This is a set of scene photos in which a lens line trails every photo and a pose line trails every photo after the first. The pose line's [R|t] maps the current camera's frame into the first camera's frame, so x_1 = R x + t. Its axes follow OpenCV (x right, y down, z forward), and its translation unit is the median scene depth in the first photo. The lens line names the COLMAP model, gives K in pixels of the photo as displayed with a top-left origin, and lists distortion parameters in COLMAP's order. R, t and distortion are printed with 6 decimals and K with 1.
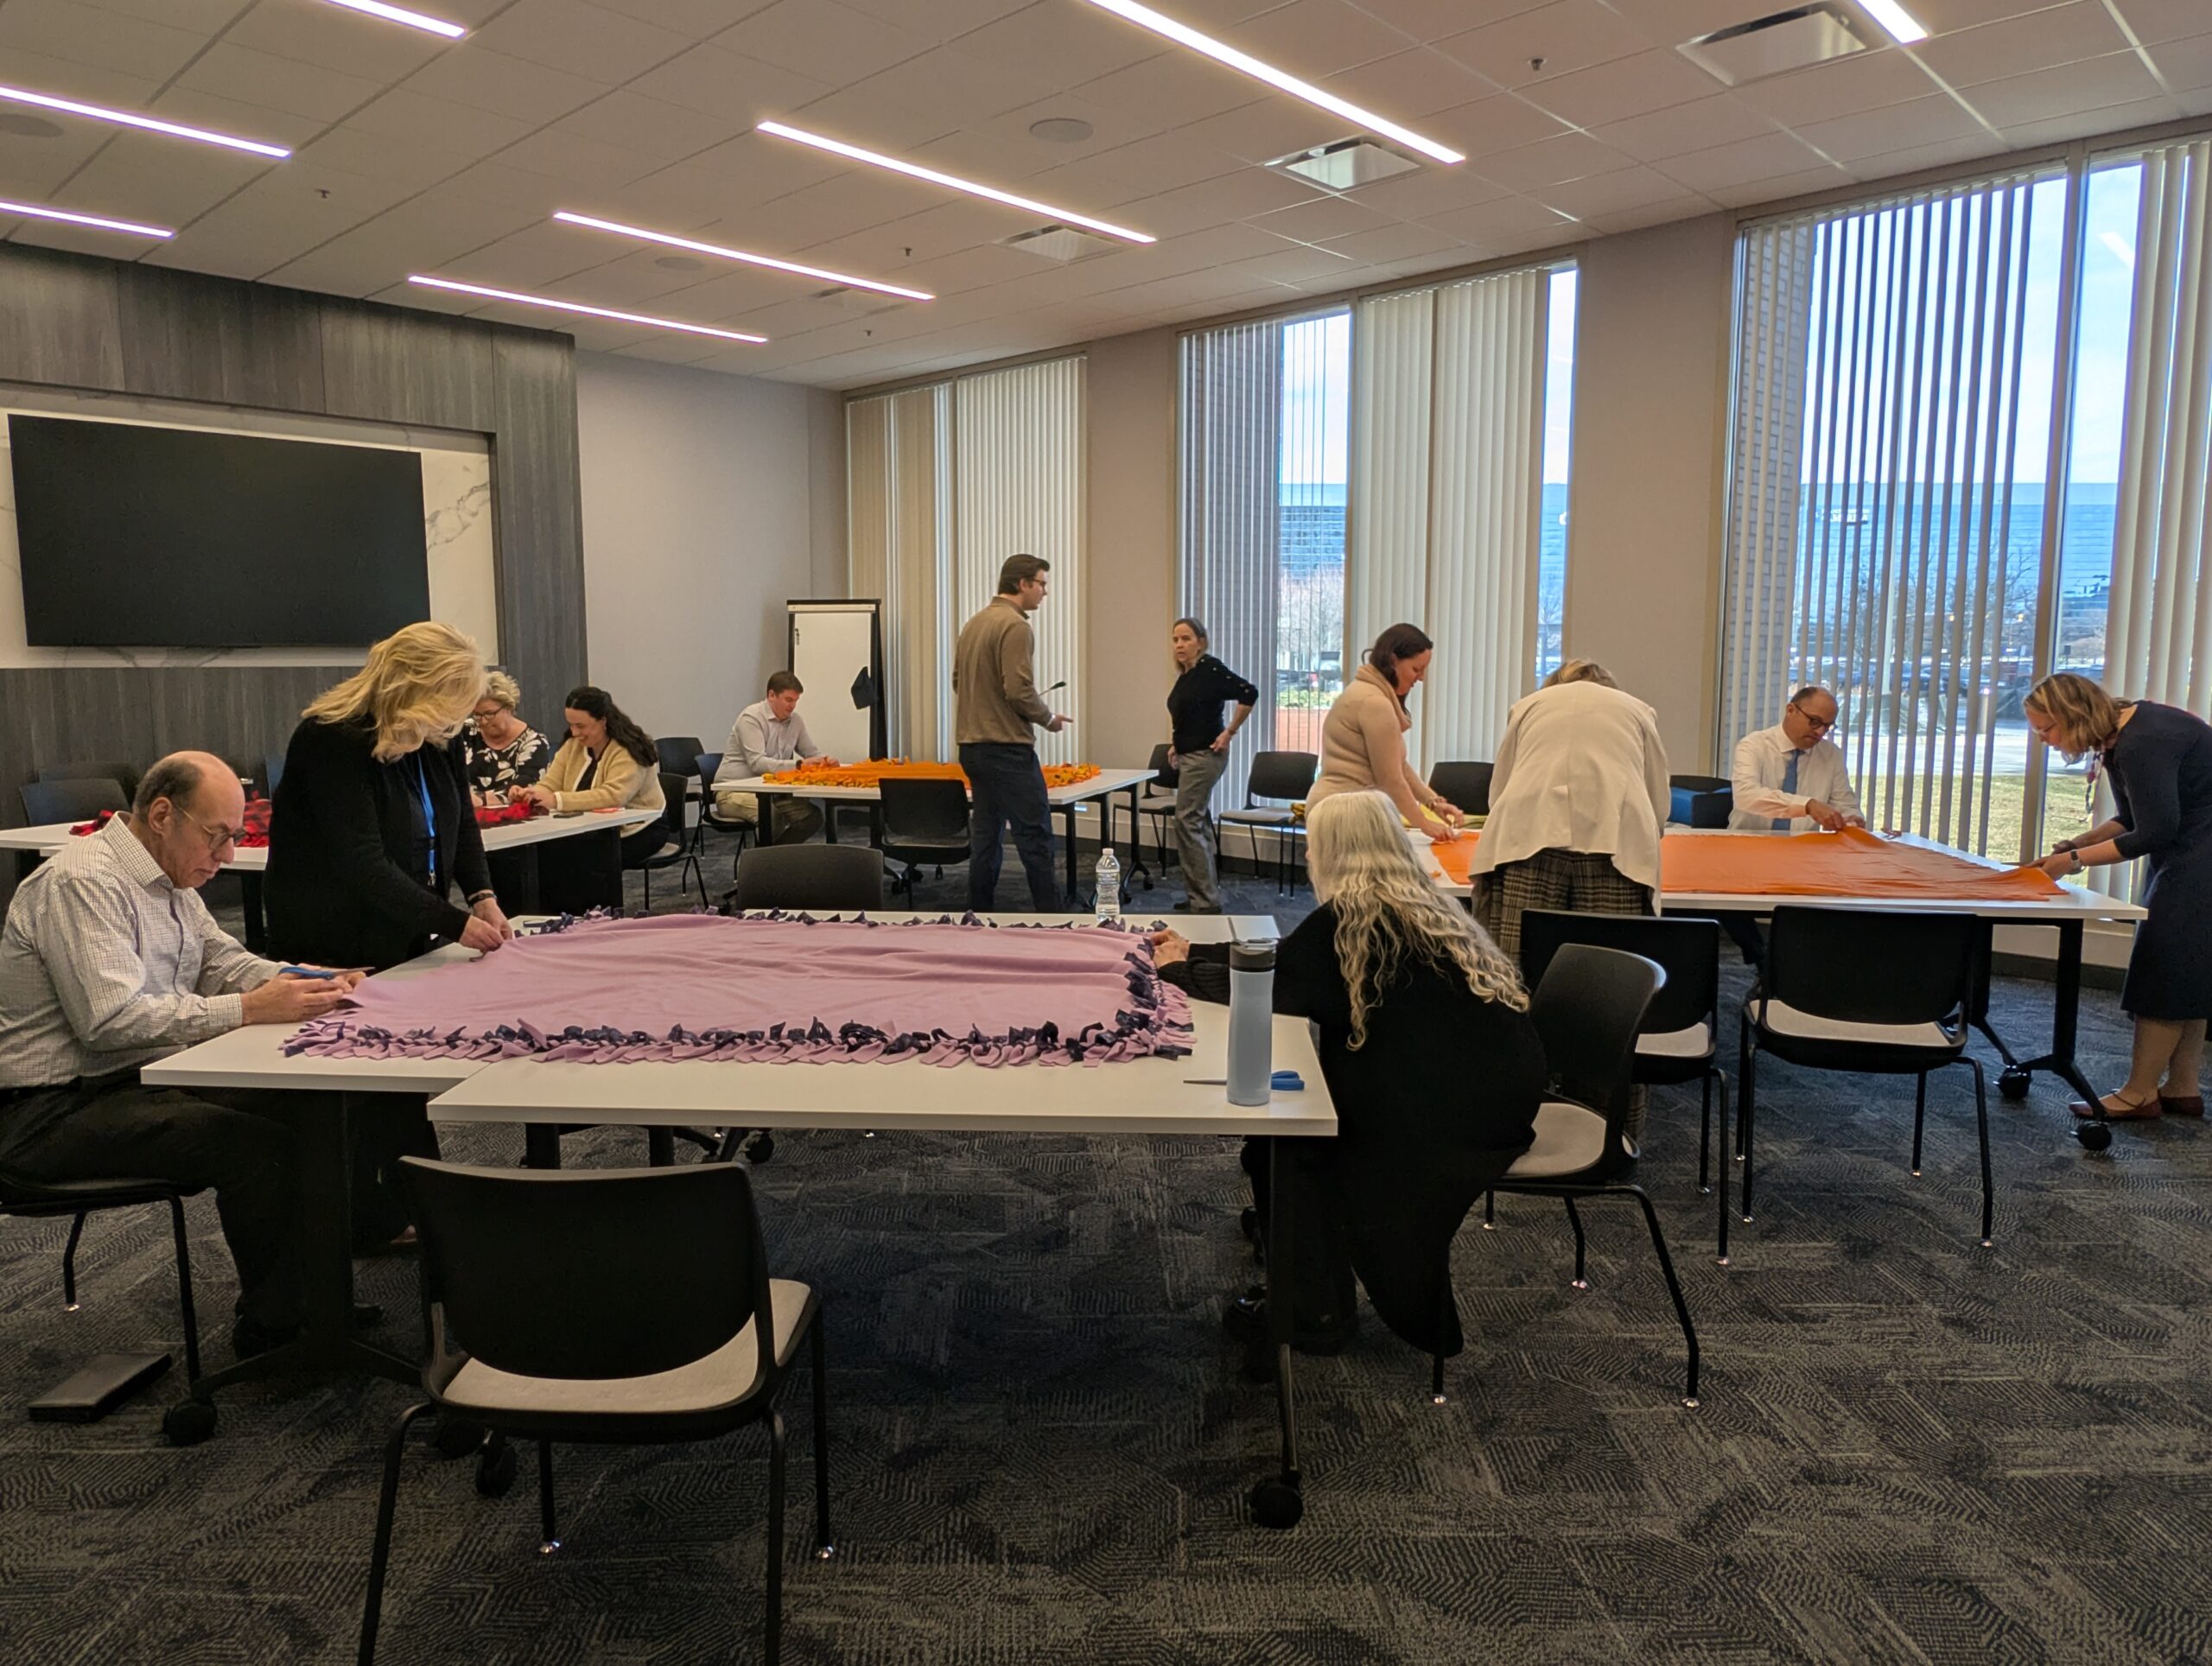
lens RADIAL K [[1495.8, 0, 1106.0], [0, 1495.8, 833.0], [0, 0, 1]] dist [-0.004257, 0.001986]
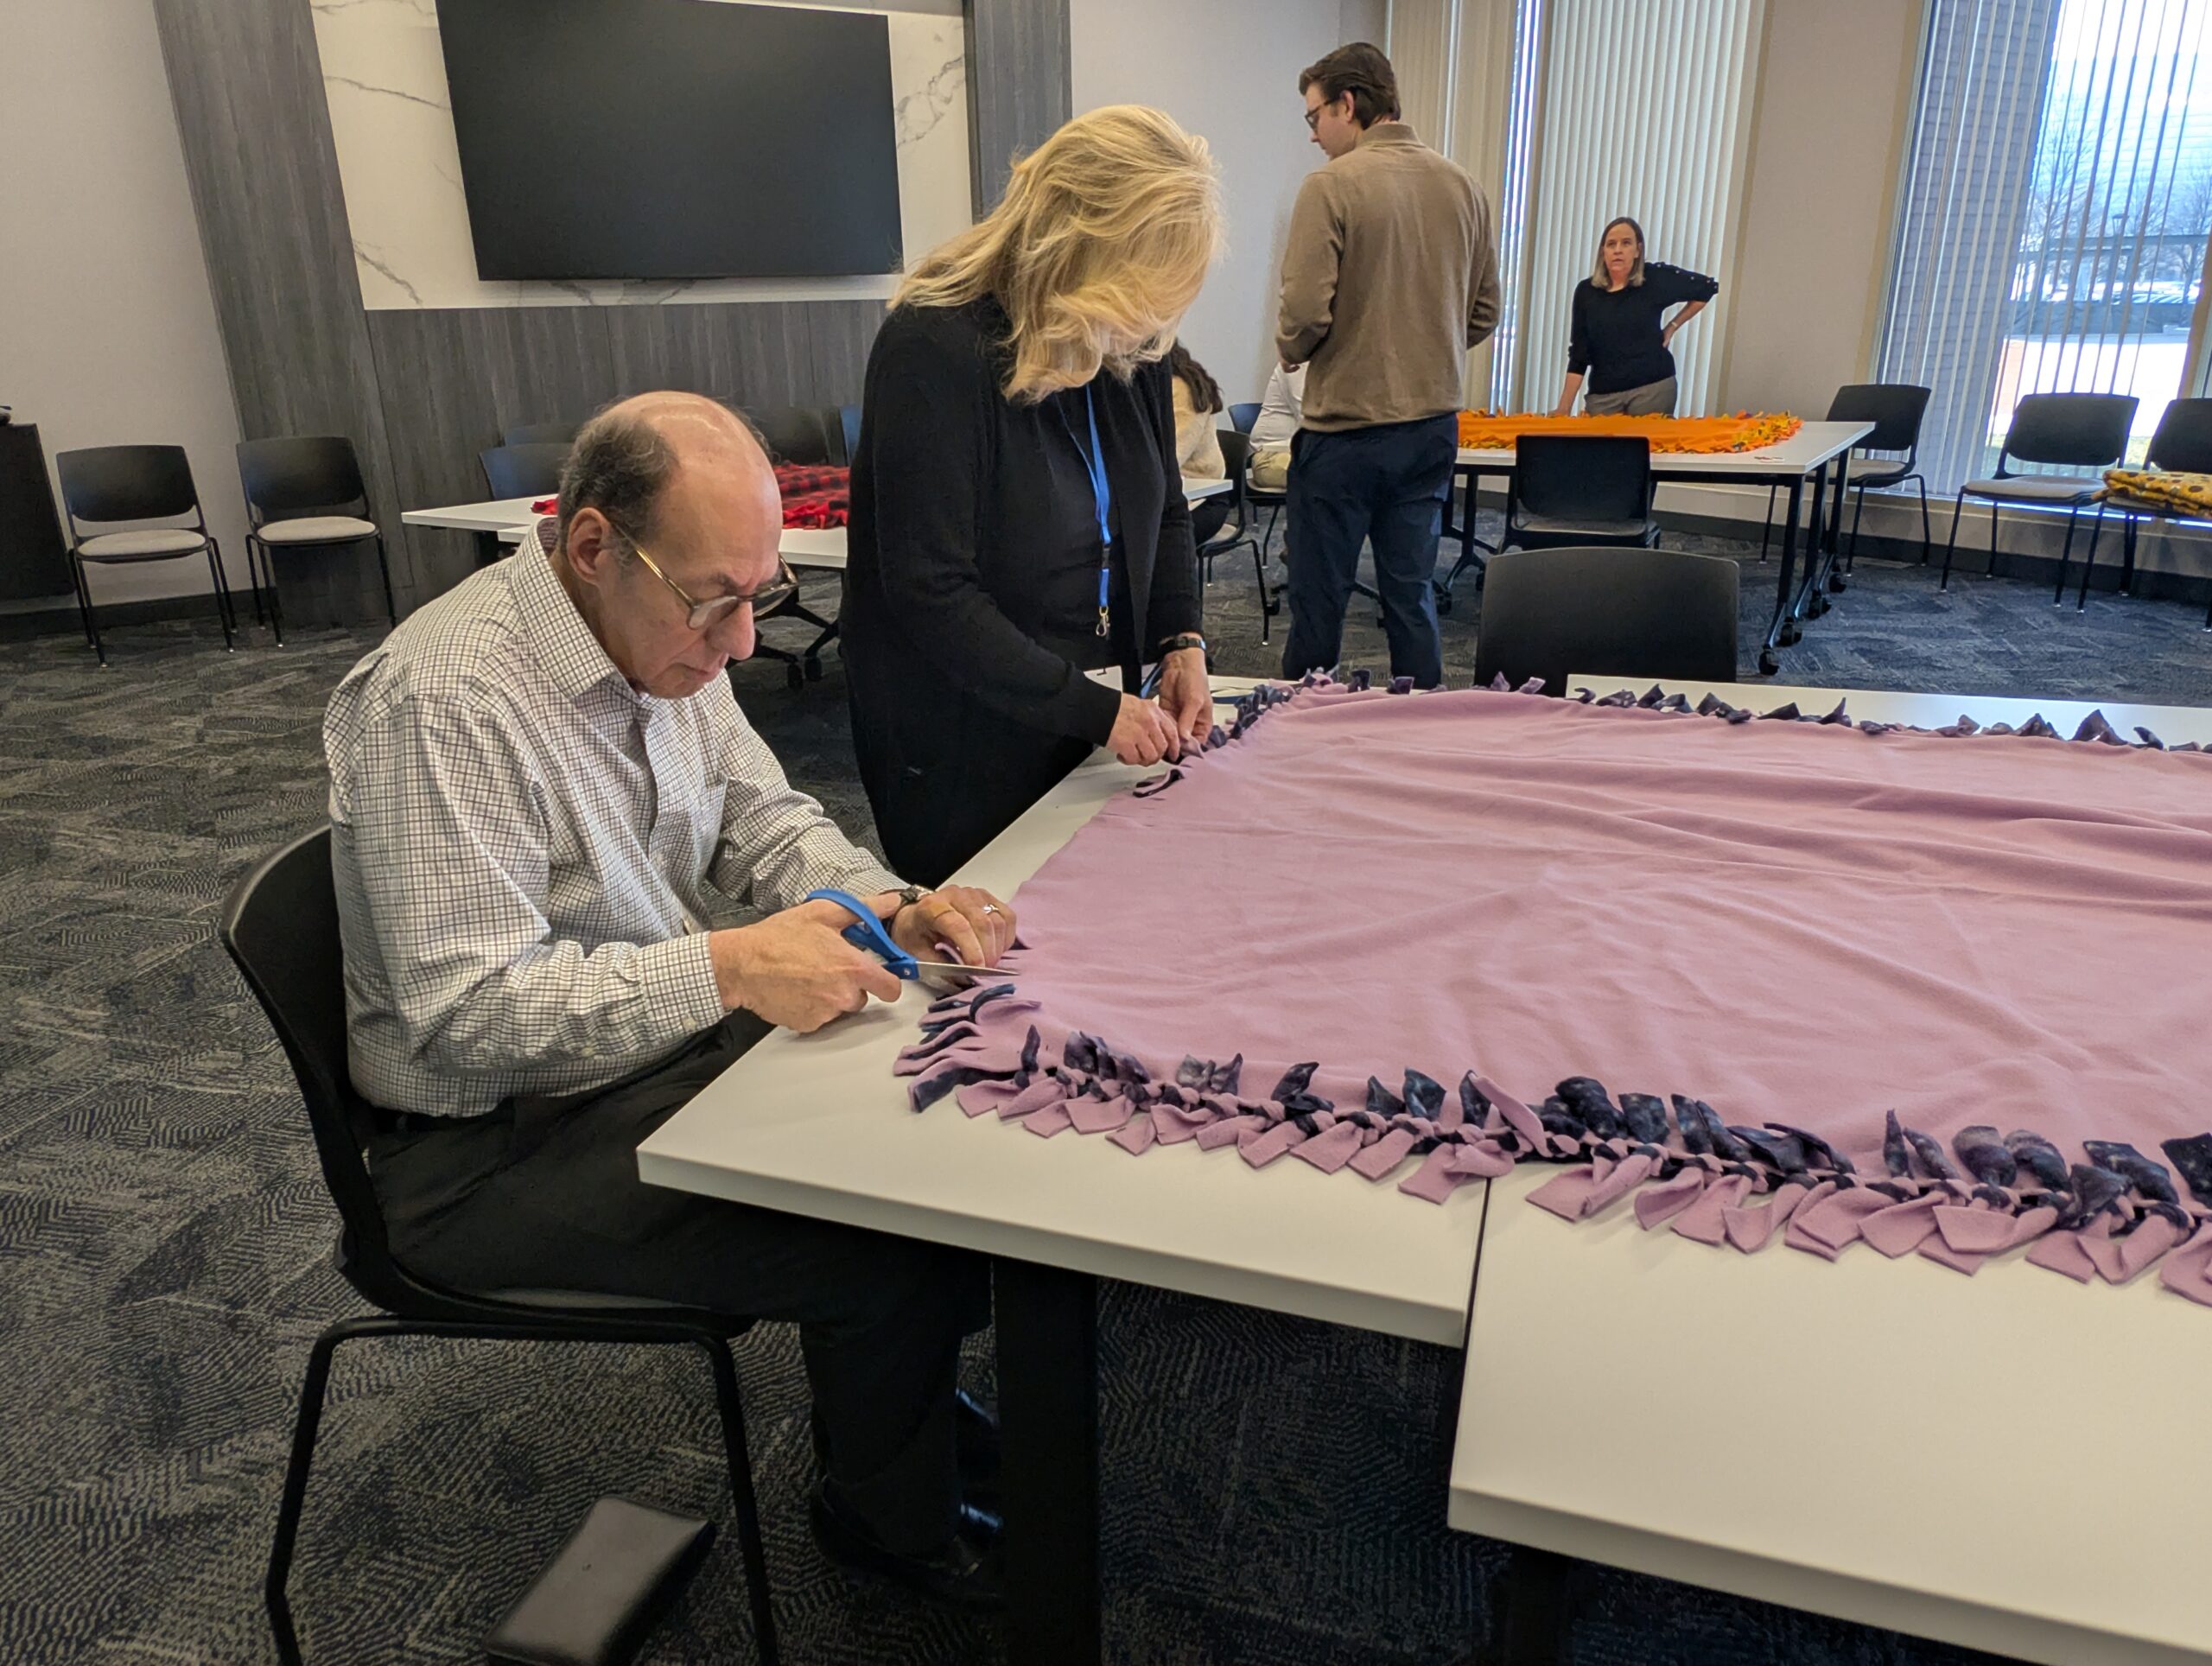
lens RADIAL K [[1495.8, 0, 1106.0], [0, 1495.8, 833.0], [0, 0, 1]] dist [-0.004257, 0.001986]
pose [[0.965550, 0.062696, -0.252551, -0.168895], [-0.004956, 0.974796, 0.223044, -0.011127], [0.260169, -0.214108, 0.941525, 0.267294]]
